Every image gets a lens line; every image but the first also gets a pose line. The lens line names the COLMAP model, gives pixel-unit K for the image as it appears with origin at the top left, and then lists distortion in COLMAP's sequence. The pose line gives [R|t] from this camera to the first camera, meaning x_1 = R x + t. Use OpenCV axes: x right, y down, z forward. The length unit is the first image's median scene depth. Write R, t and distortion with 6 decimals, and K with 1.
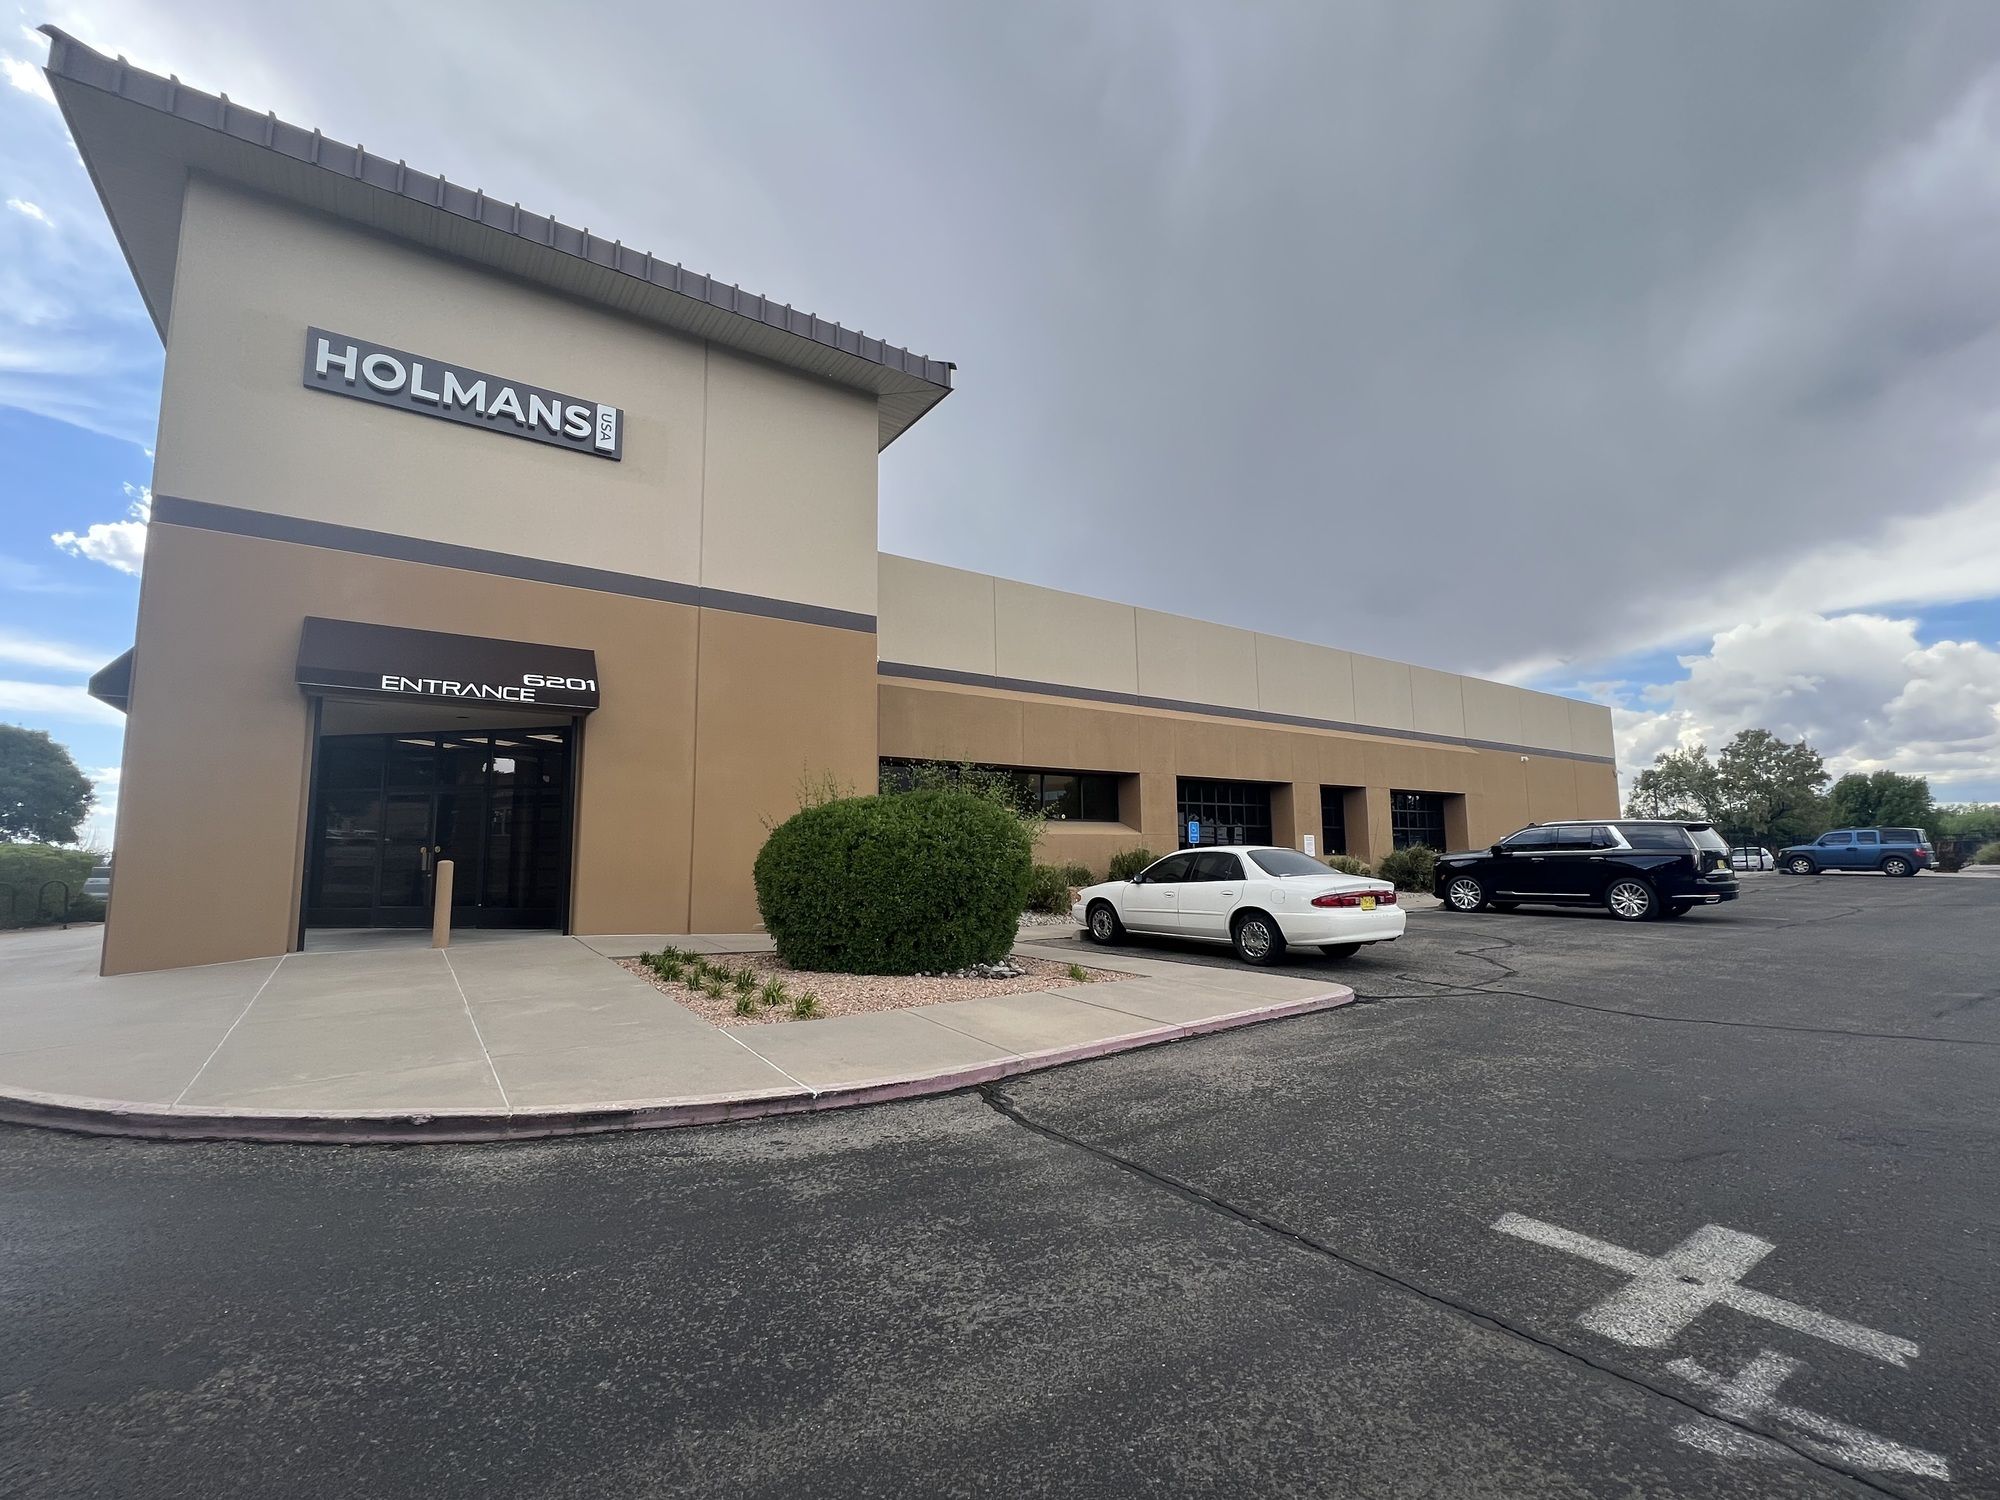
lens RADIAL K [[859.8, 0, 996.6], [0, 859.8, 752.7], [0, 0, 1]] dist [0.001082, 0.000081]
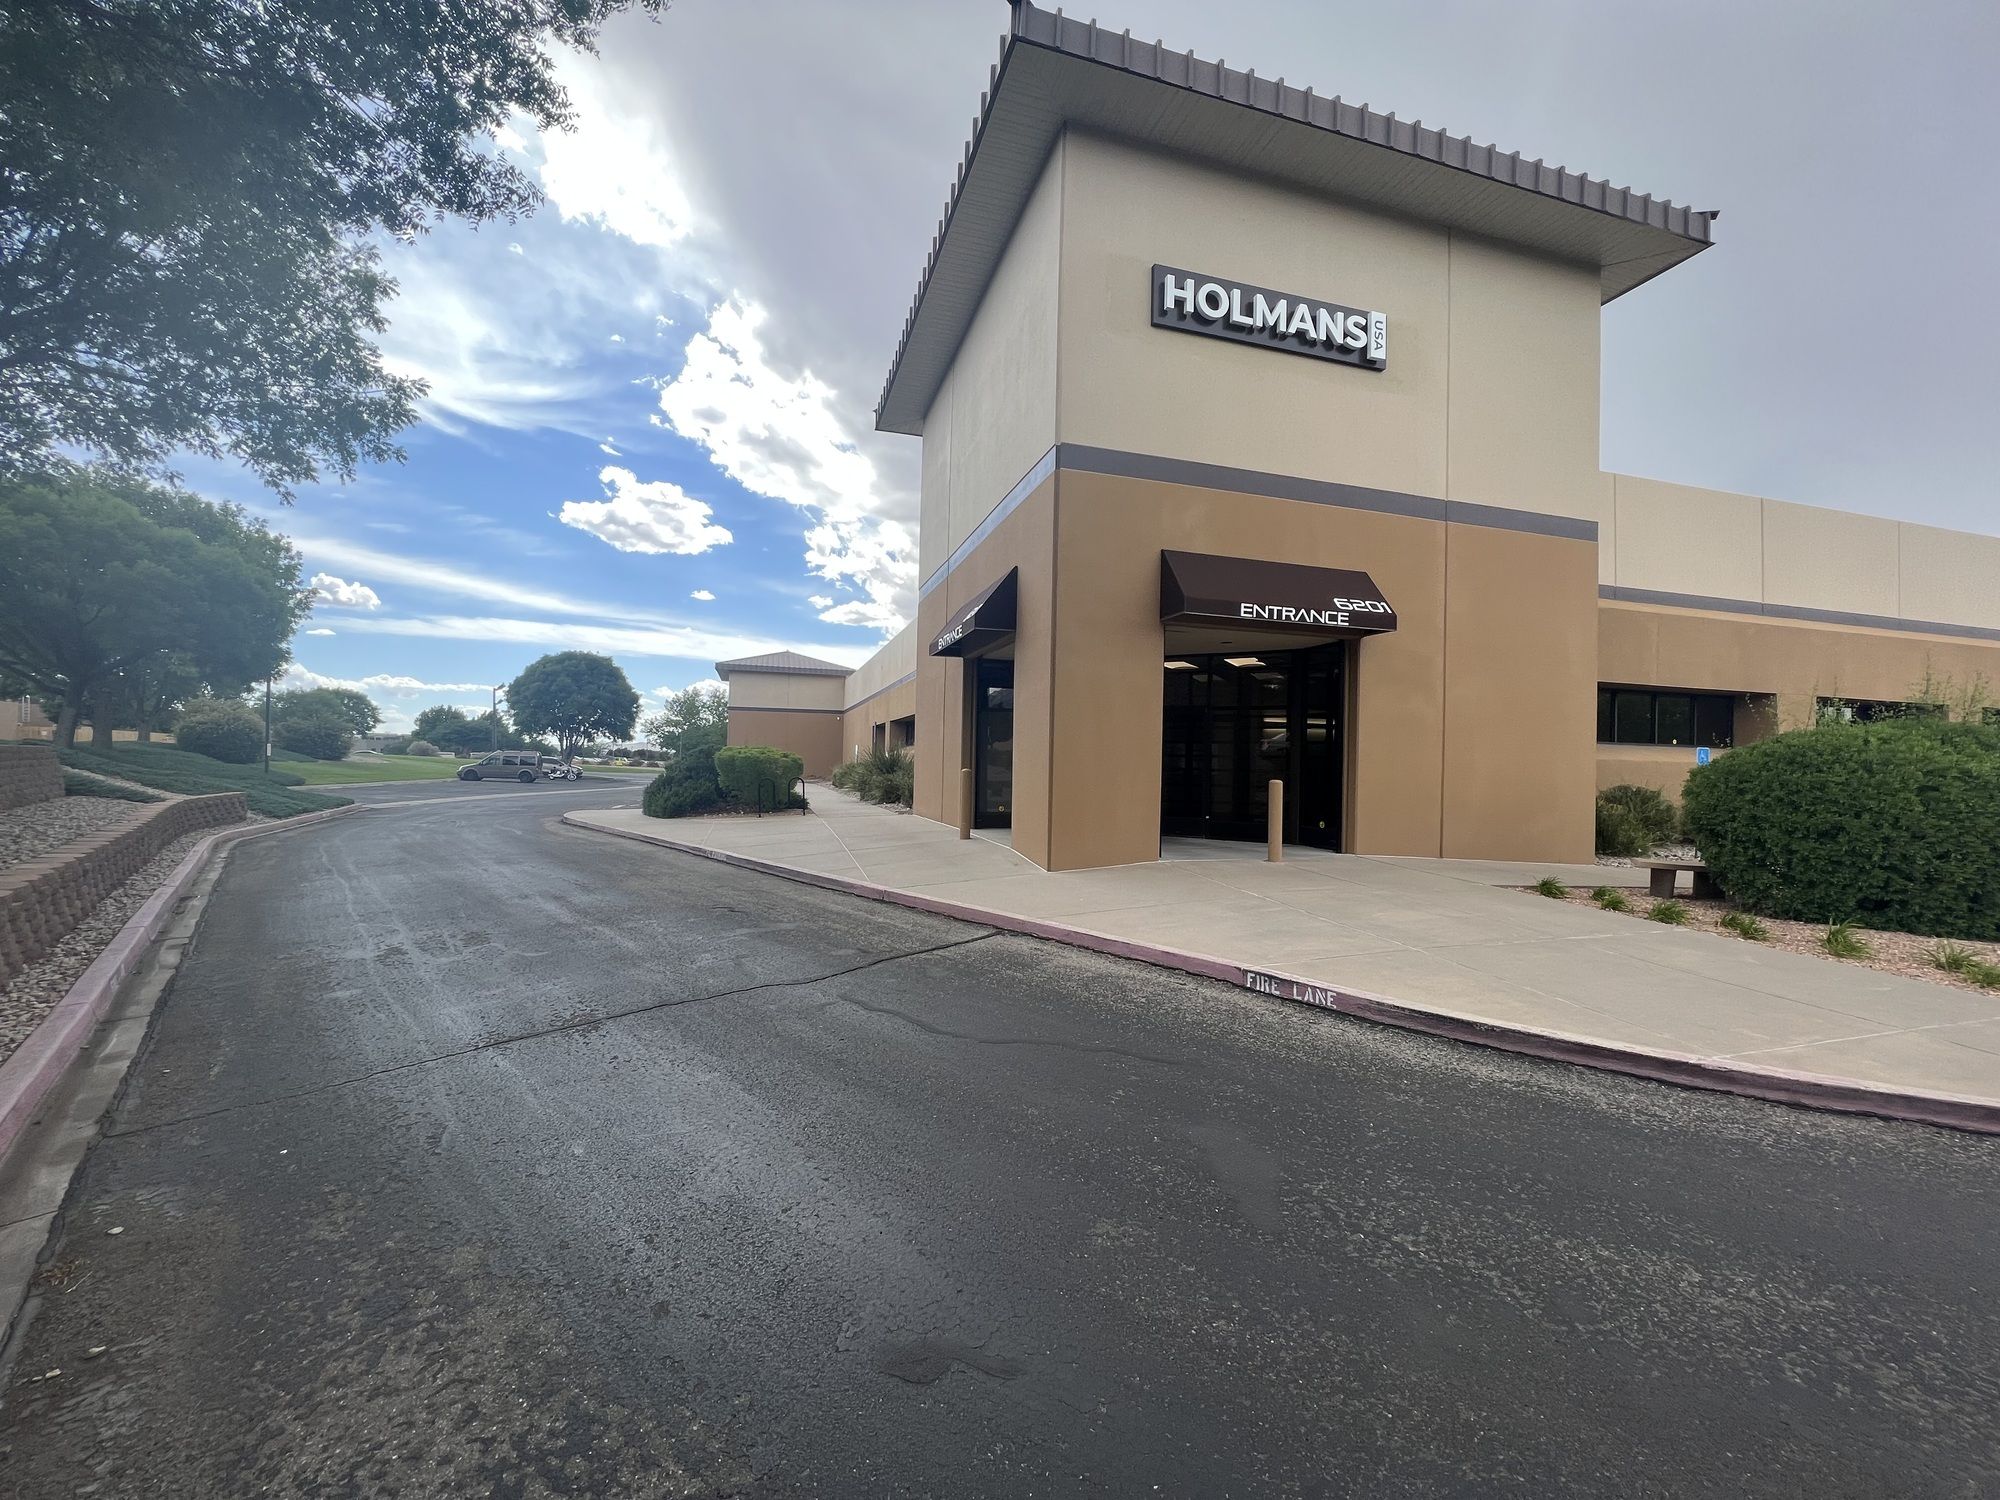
lens RADIAL K [[792.5, 0, 1000.3], [0, 792.5, 753.5], [0, 0, 1]] dist [-0.002466, 0.000633]
pose [[0.949404, 0.026572, -0.312932, -0.620873], [0.006682, 0.994480, 0.104717, -0.010012], [0.313987, -0.101509, 0.943985, -0.016374]]
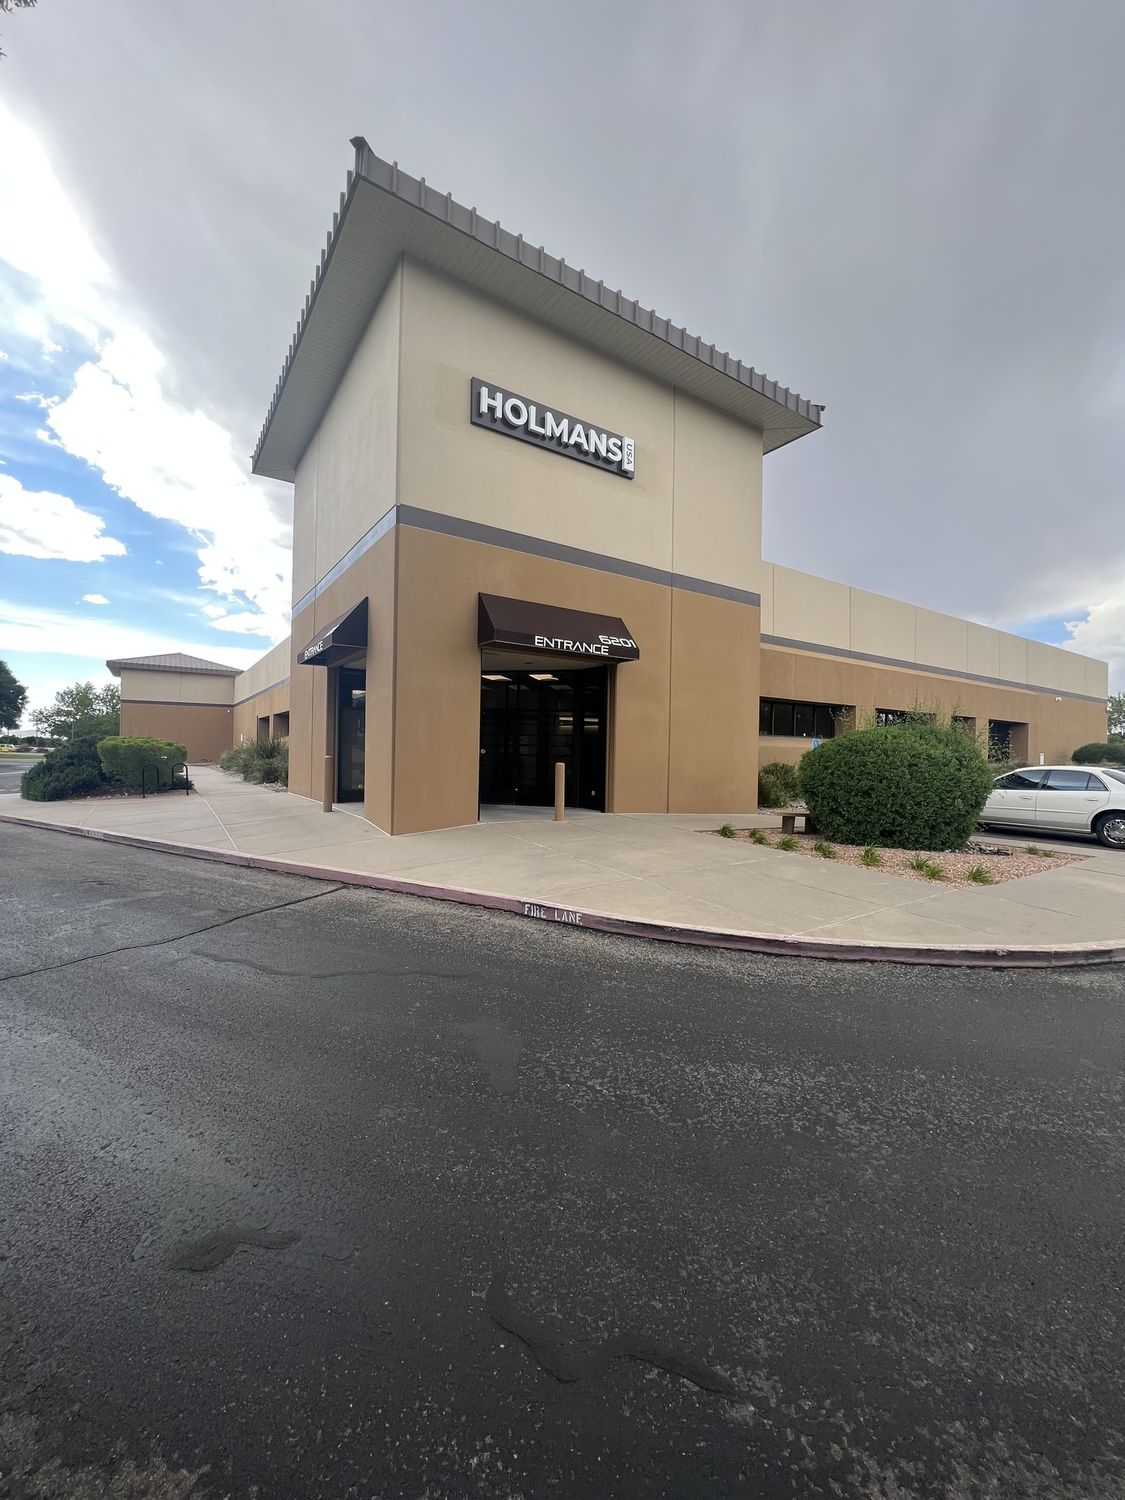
lens RADIAL K [[594.4, 0, 559.2], [0, 594.4, 750.8], [0, 0, 1]] dist [-0.002466, 0.000633]
pose [[0.999500, 0.026649, -0.016989, -0.590160], [-0.024413, 0.992419, 0.120452, -0.017275], [0.020070, -0.119977, 0.992574, -0.013230]]
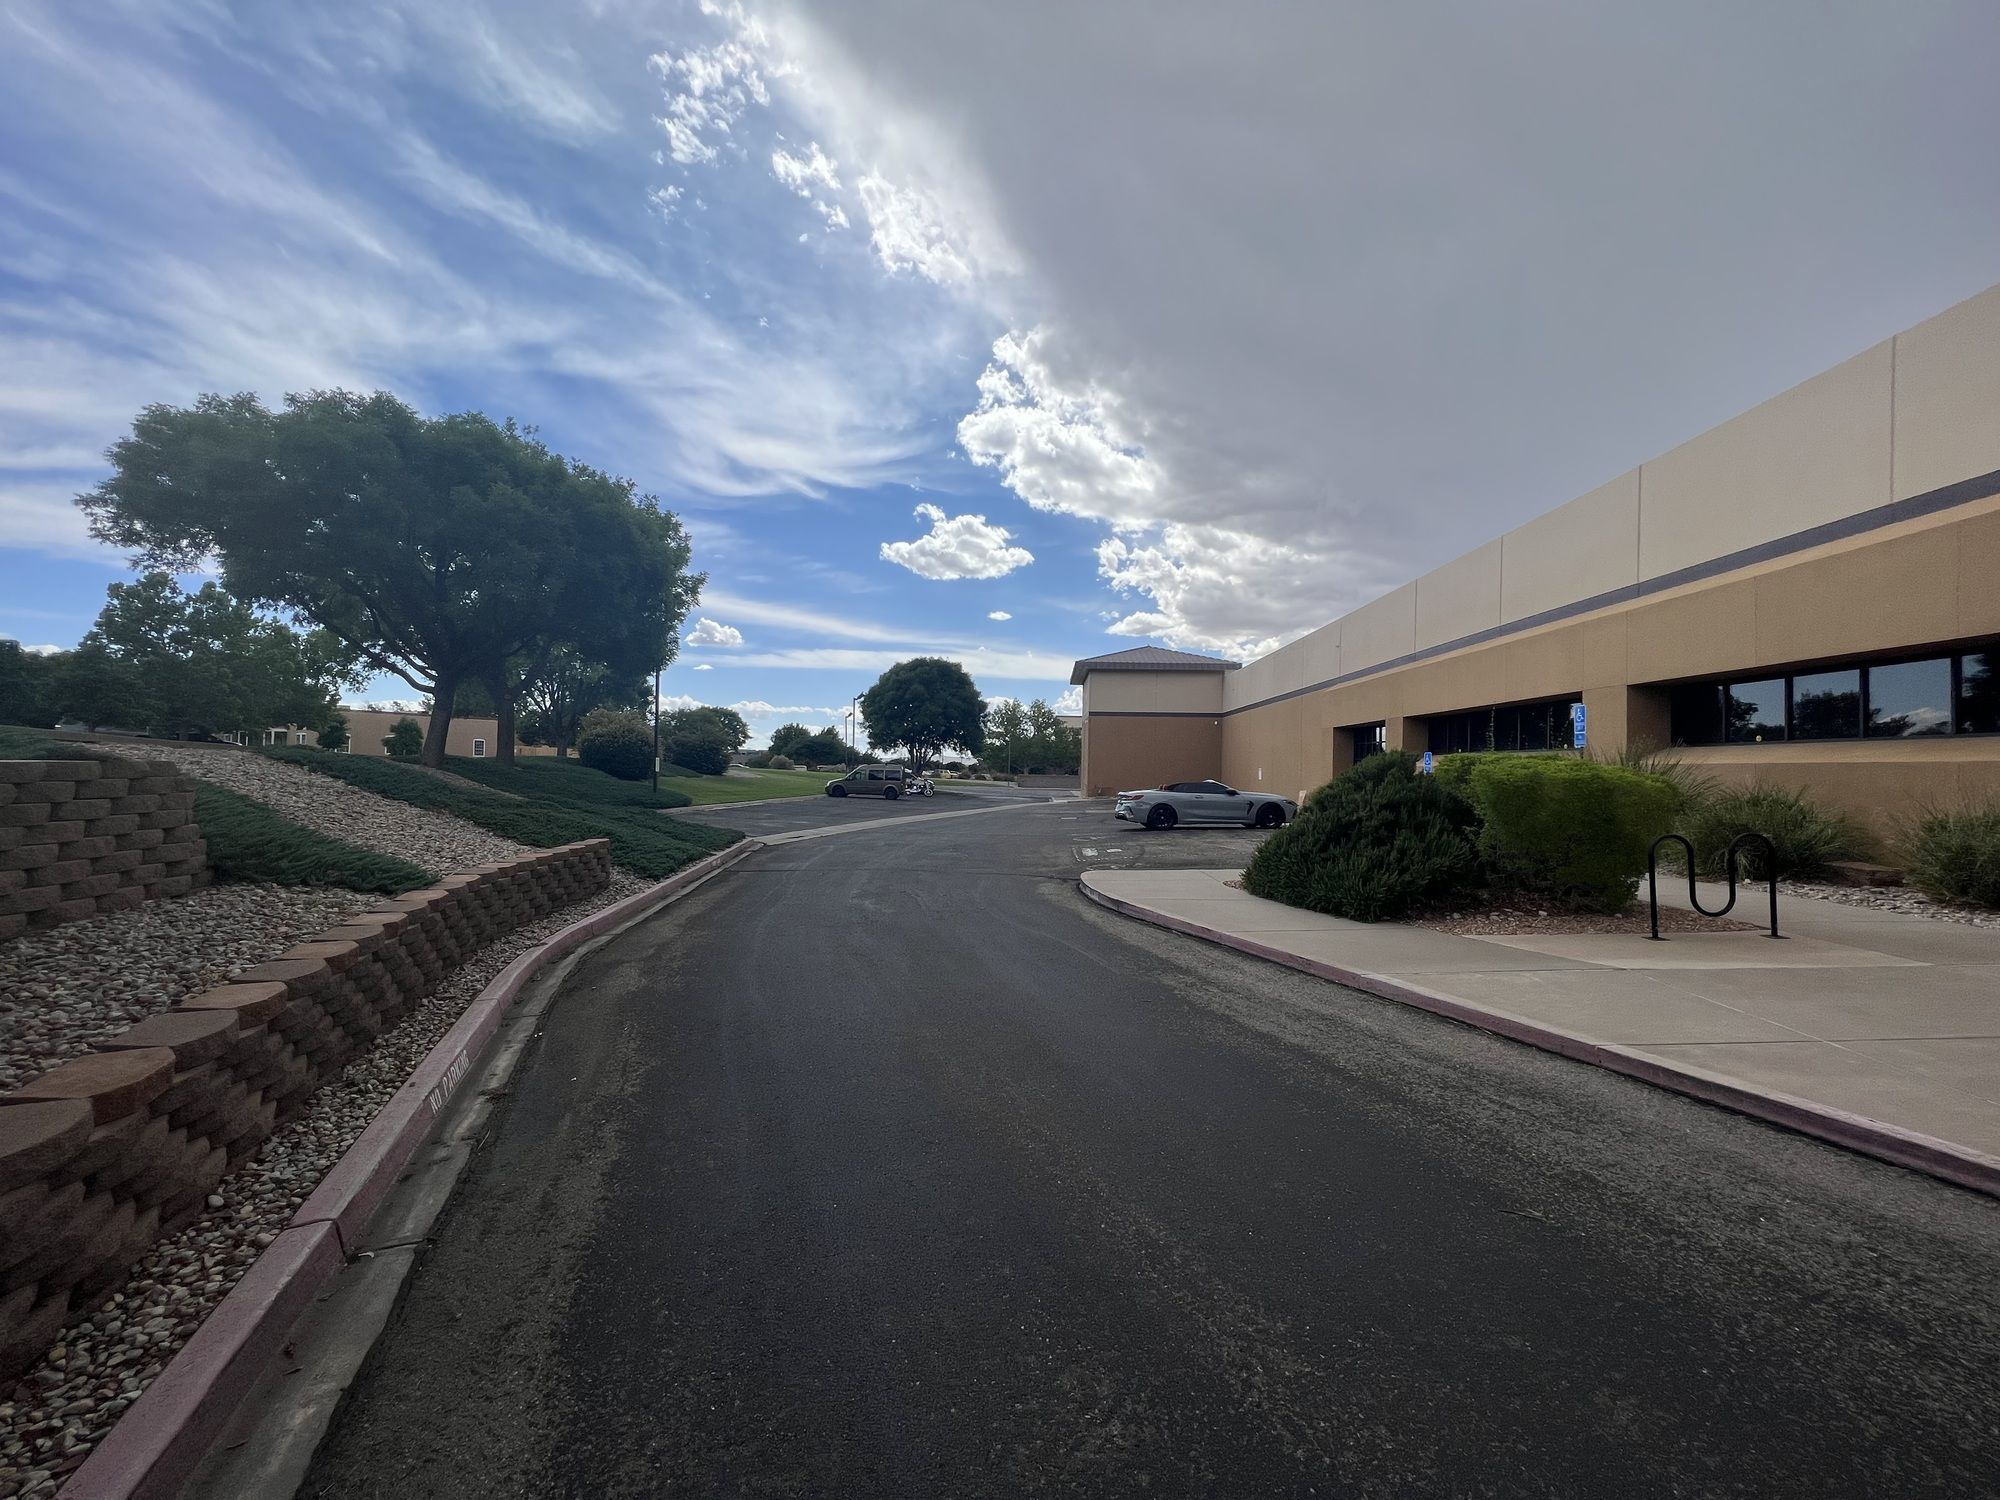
lens RADIAL K [[792.5, 0, 1000.3], [0, 792.5, 753.5], [0, 0, 1]] dist [-0.002466, 0.000633]
pose [[0.783036, 0.014598, -0.621806, -1.659487], [0.045621, 0.995684, 0.080825, 0.071326], [0.620302, -0.091656, 0.778990, 0.594932]]
